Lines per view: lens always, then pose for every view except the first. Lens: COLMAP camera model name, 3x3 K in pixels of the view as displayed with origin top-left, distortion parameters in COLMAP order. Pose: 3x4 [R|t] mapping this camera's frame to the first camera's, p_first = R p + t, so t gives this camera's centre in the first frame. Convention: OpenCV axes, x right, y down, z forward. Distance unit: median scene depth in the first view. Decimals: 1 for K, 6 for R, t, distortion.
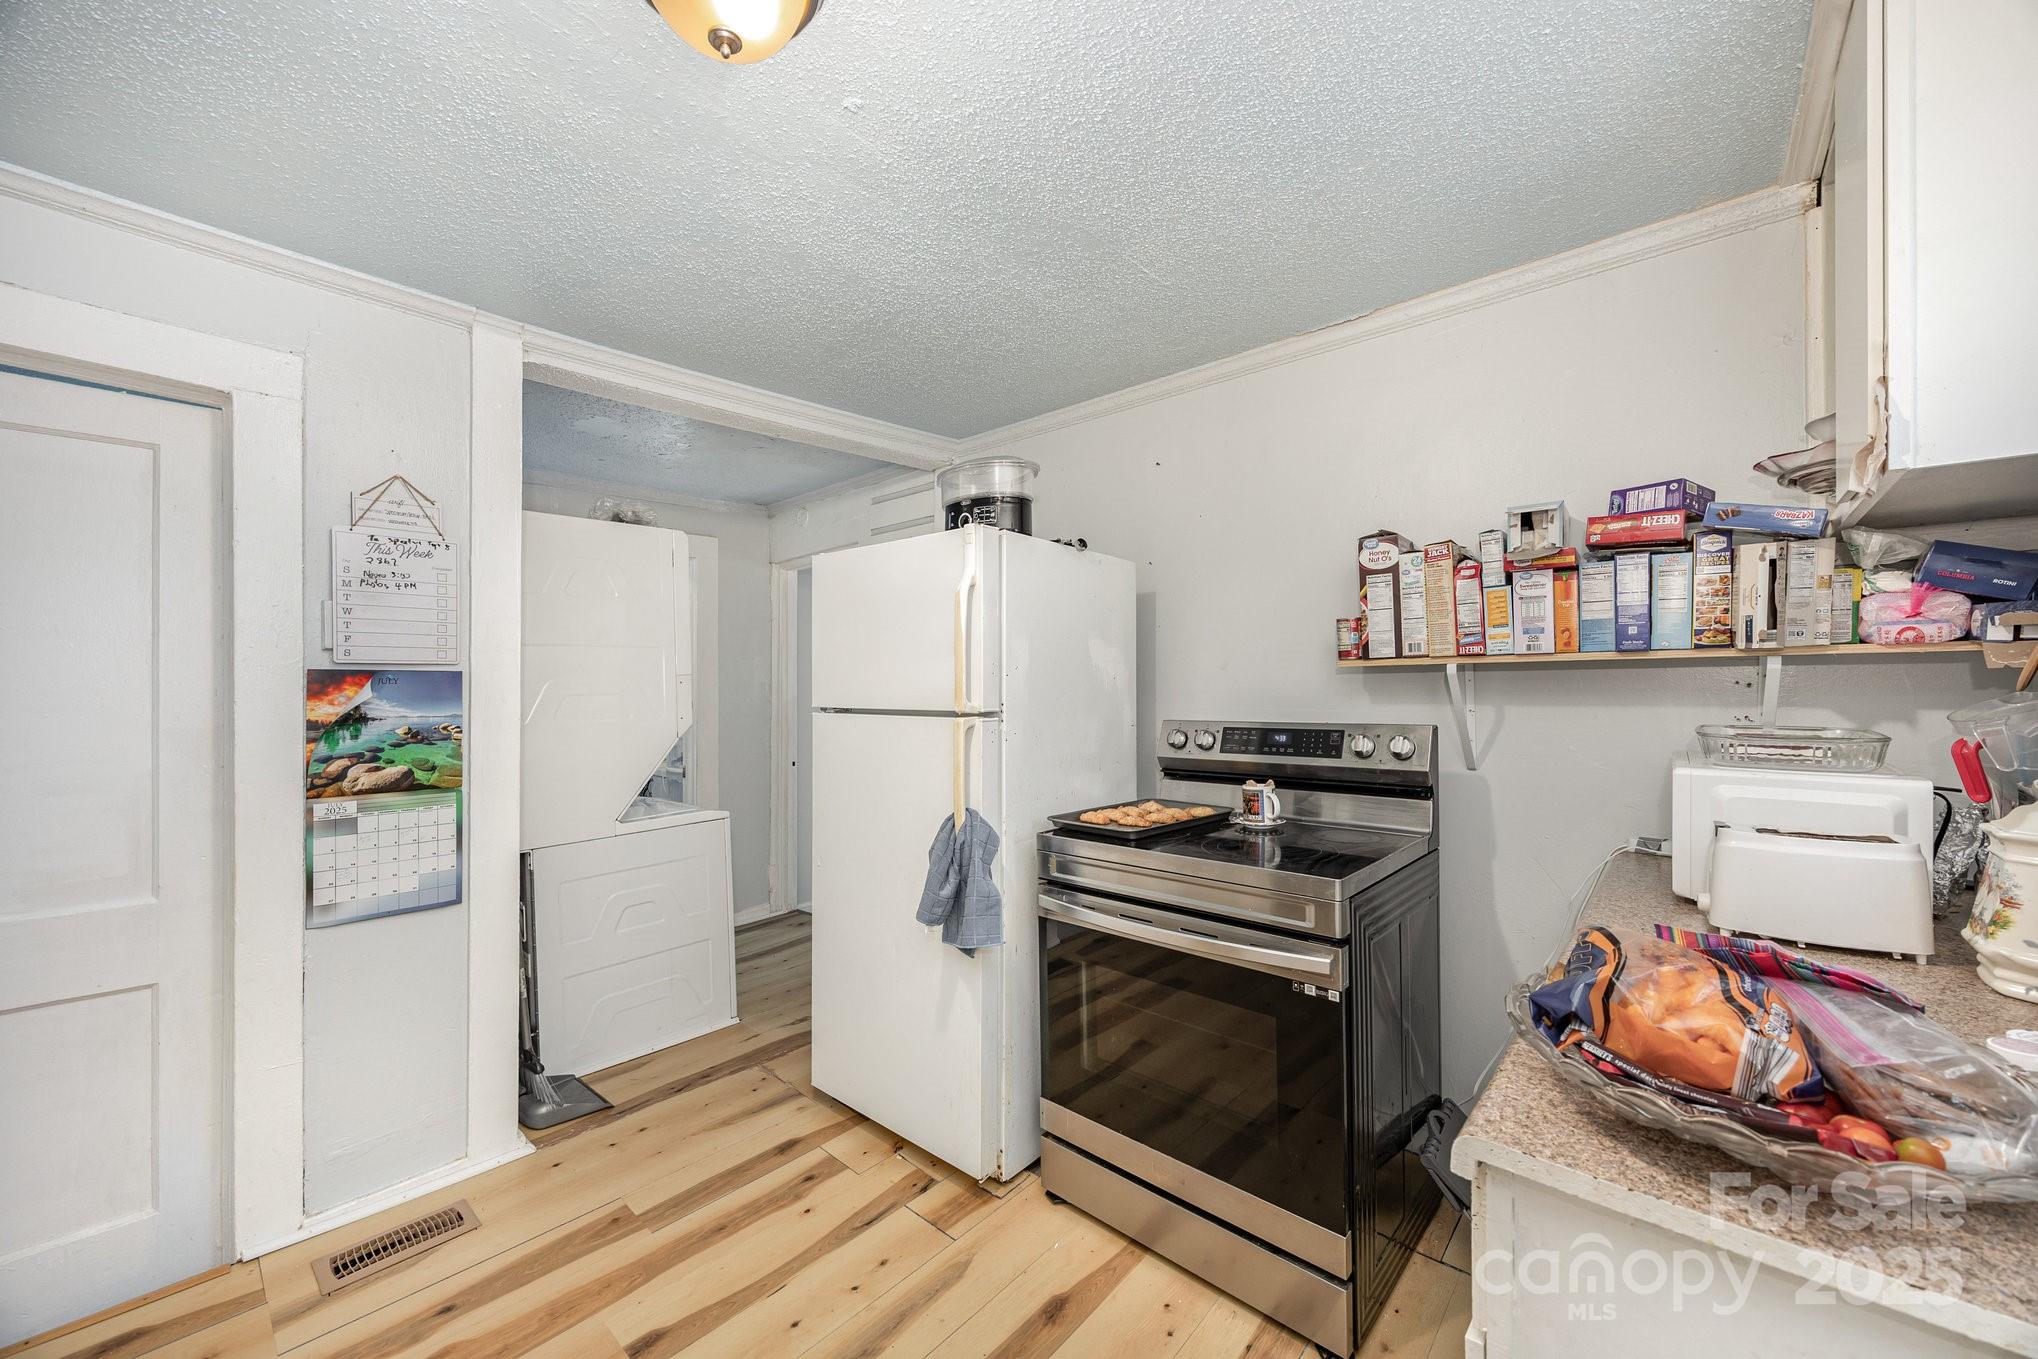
lens RADIAL K [[783.4, 0, 1018.7], [0, 783.4, 682.1], [0, 0, 1]] dist [-0.007857, -0.000295]
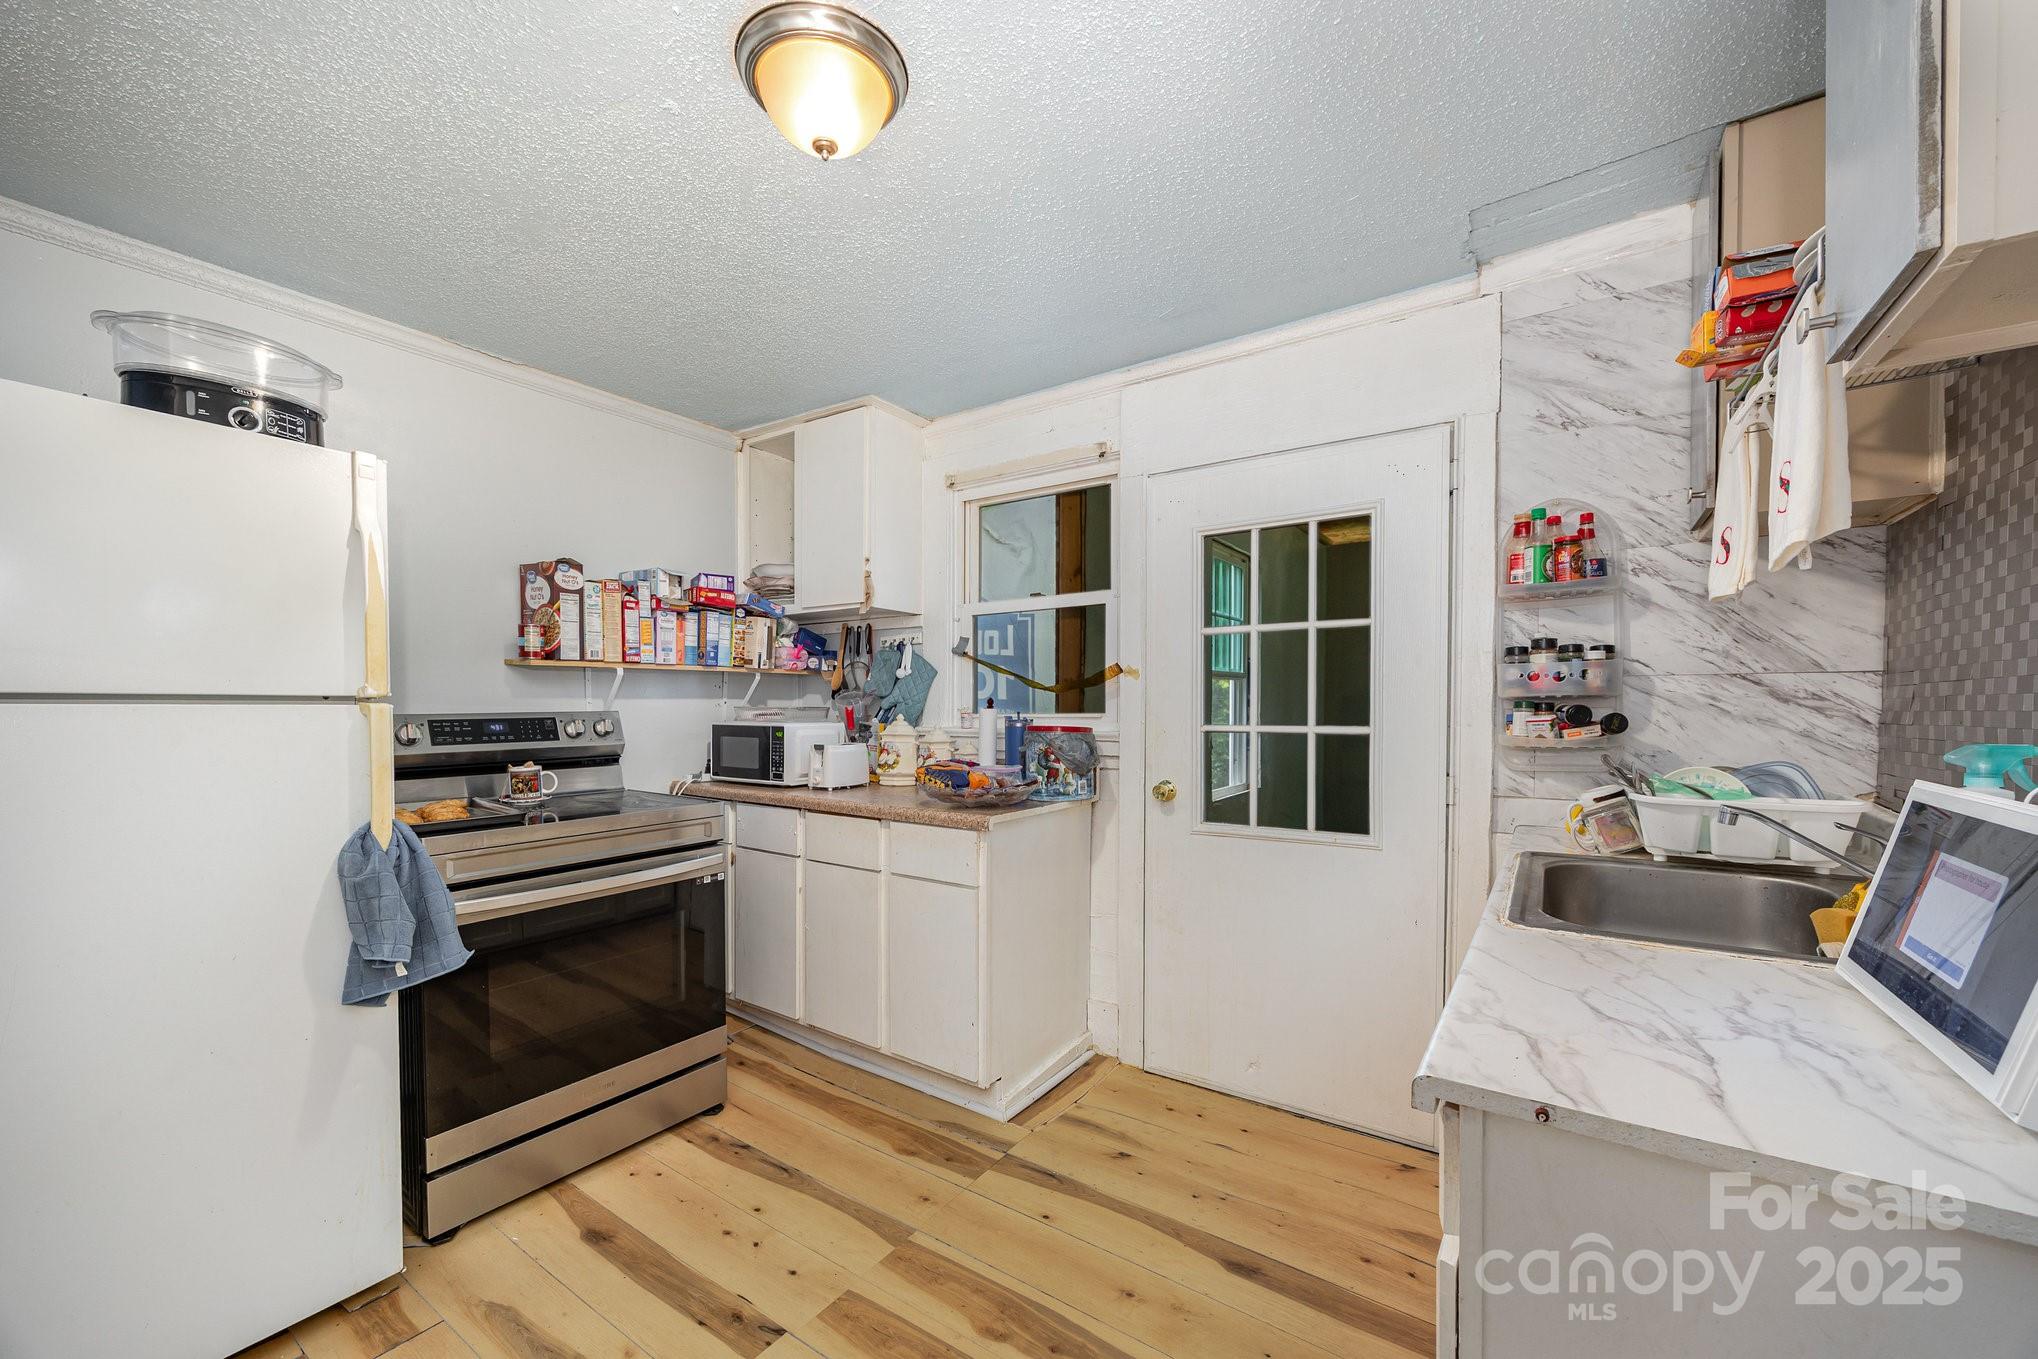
lens RADIAL K [[783.4, 0, 1020.1], [0, 783.4, 726.5], [0, 0, 1]] dist [-0.007857, -0.000295]
pose [[-0.137260, -0.026822, 0.990172, -0.910020], [-0.008866, 0.999627, 0.025849, 0.038626], [-0.990495, -0.005231, -0.137447, 0.458554]]
